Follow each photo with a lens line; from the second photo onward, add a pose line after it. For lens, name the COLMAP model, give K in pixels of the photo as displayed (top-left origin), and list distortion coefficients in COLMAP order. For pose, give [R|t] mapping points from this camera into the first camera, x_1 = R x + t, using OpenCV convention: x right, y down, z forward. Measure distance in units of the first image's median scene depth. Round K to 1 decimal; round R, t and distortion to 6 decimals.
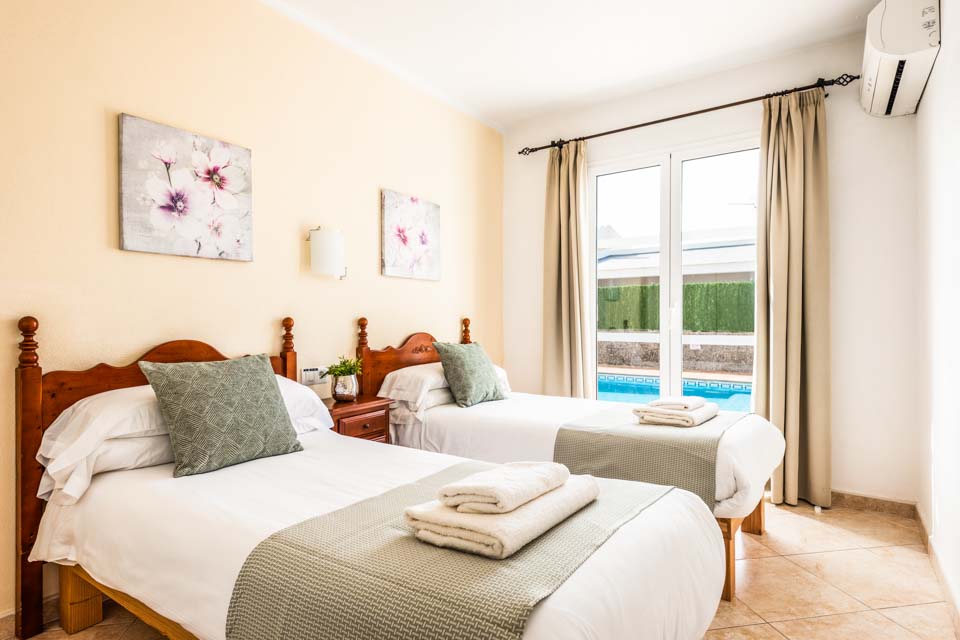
lens RADIAL K [[531.1, 0, 480.0], [0, 531.1, 320.0], [0, 0, 1]] dist [0.004815, 0.000478]
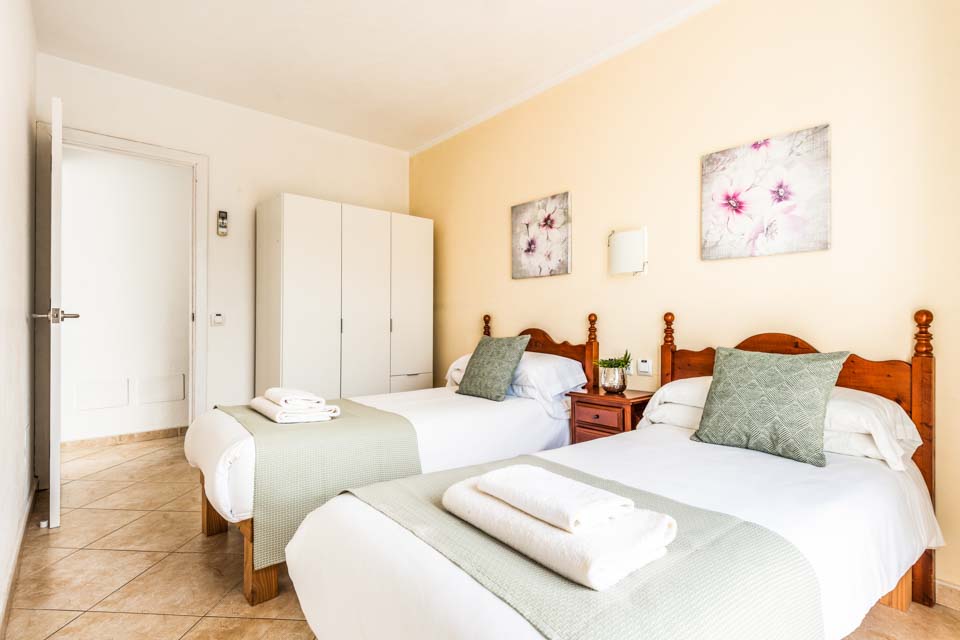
lens RADIAL K [[465.4, 0, 480.0], [0, 465.4, 320.0], [0, 0, 1]] dist [-0.000421, 0.000410]
pose [[-0.284871, 0.011415, -0.958498, 0.717816], [0.007134, 0.999927, 0.009788, -0.001861], [0.958539, -0.004050, -0.284931, 1.021859]]
